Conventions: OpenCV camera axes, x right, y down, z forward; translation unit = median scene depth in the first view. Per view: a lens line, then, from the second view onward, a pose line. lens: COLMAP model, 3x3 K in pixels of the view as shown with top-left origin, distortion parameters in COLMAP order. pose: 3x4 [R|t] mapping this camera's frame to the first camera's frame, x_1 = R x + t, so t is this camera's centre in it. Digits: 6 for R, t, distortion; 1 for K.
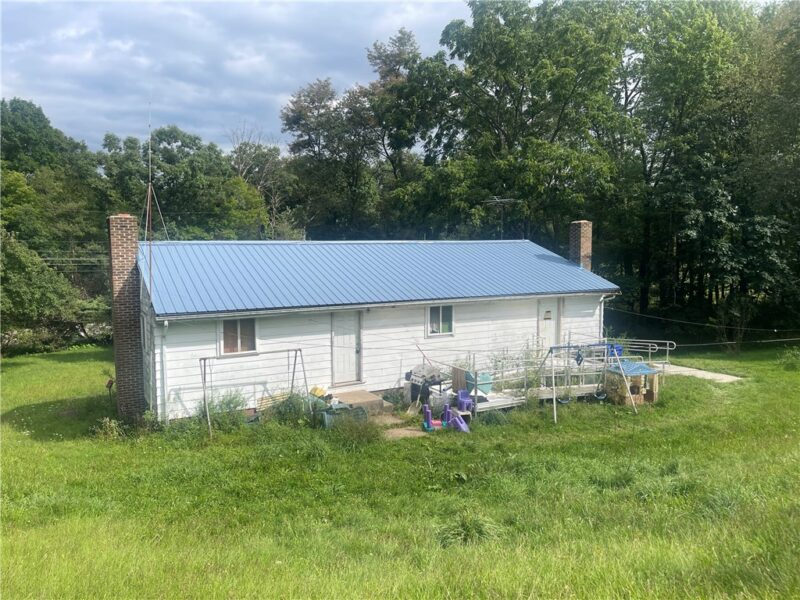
lens RADIAL K [[596.9, 0, 373.6], [0, 596.9, 300.2], [0, 0, 1]] dist [0.107085, -0.138478]
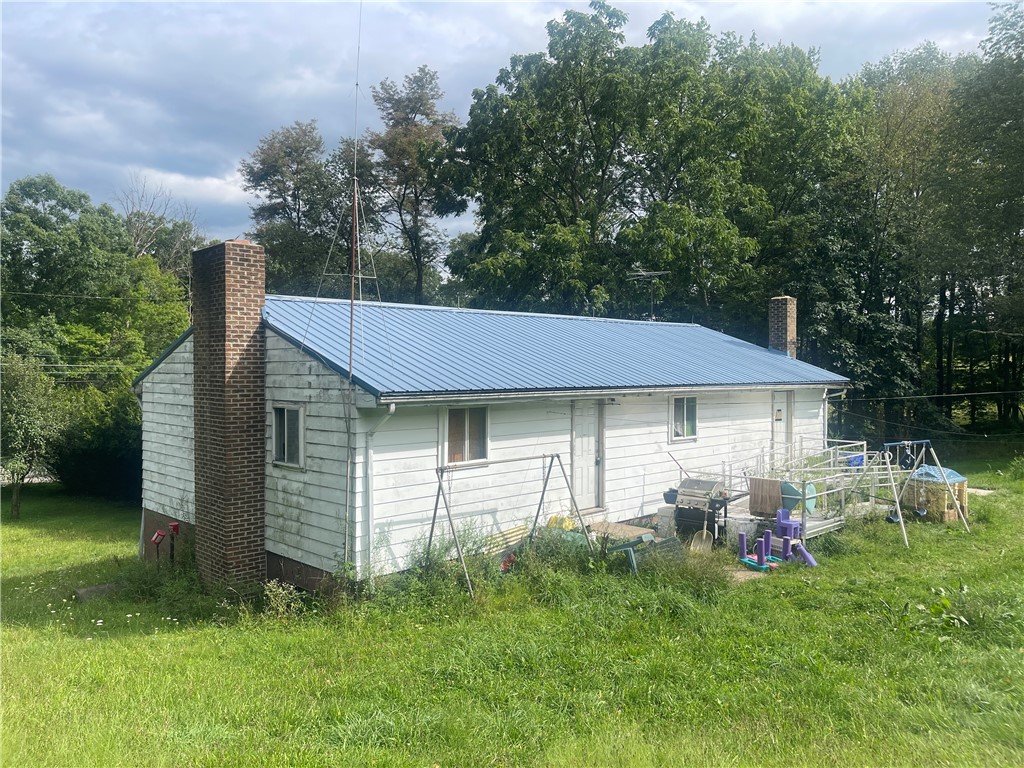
lens RADIAL K [[764.1, 0, 478.2], [0, 764.1, 384.2], [0, 0, 1]] dist [0.107085, -0.138478]
pose [[0.961354, 0.001725, 0.275309, -0.377562], [0.019726, 0.996979, -0.075127, 0.058601], [-0.274607, 0.077655, 0.958416, 0.204303]]
